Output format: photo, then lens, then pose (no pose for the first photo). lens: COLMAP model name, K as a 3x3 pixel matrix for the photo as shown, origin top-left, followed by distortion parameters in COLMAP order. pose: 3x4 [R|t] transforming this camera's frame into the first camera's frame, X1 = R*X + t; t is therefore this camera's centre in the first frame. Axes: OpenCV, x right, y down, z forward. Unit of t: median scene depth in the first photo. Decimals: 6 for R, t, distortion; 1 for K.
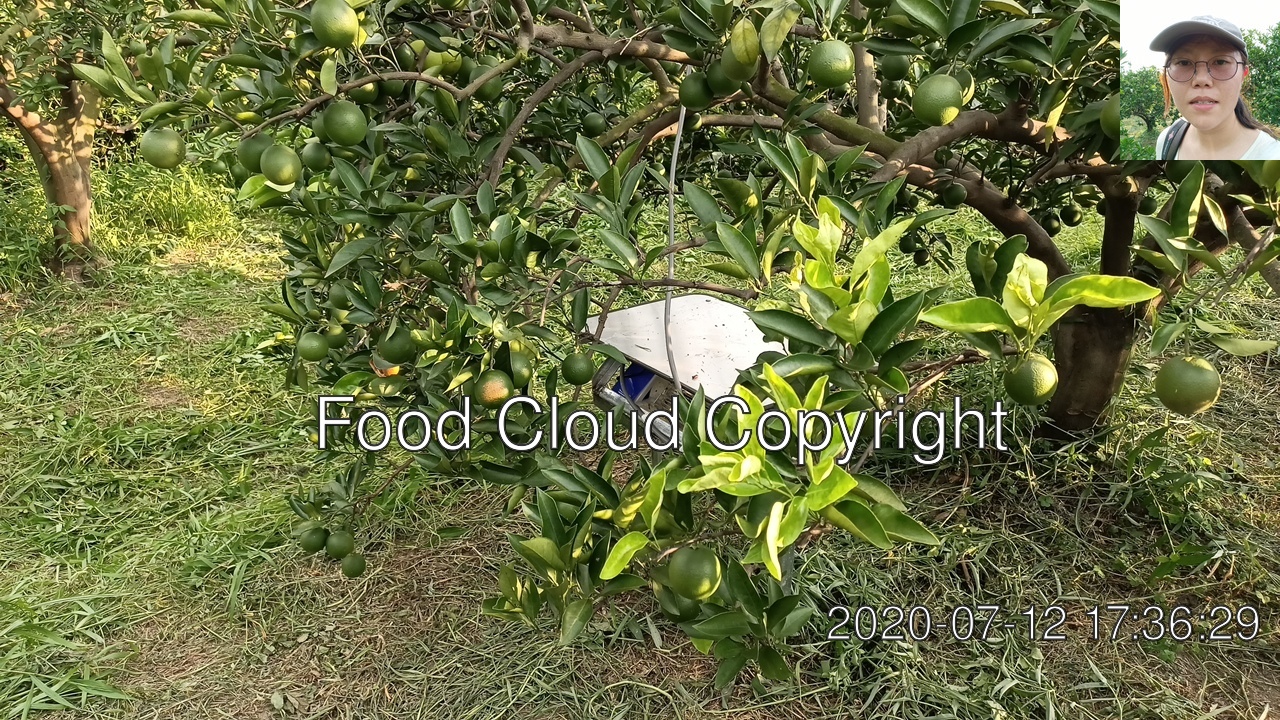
lens RADIAL K [[950.9, 0, 640.4], [0, 950.9, 357.7], [0, 0, 1]] dist [0.041333, -0.008518]
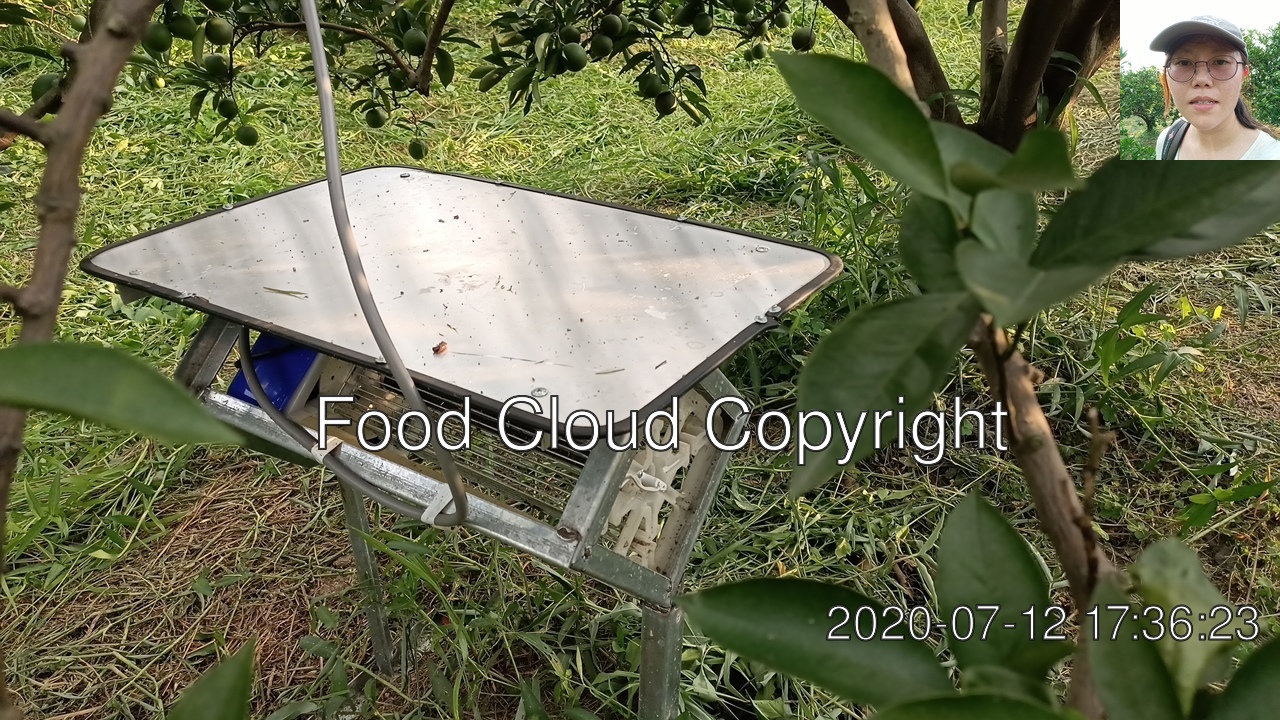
lens RADIAL K [[950.9, 0, 642.5], [0, 950.9, 357.9], [0, 0, 1]] dist [0.041333, -0.008518]
pose [[0.924930, -0.173227, 0.338373, 0.000384], [0.139366, 0.982682, 0.122122, -0.006455], [-0.353668, -0.065796, 0.933054, 0.319621]]
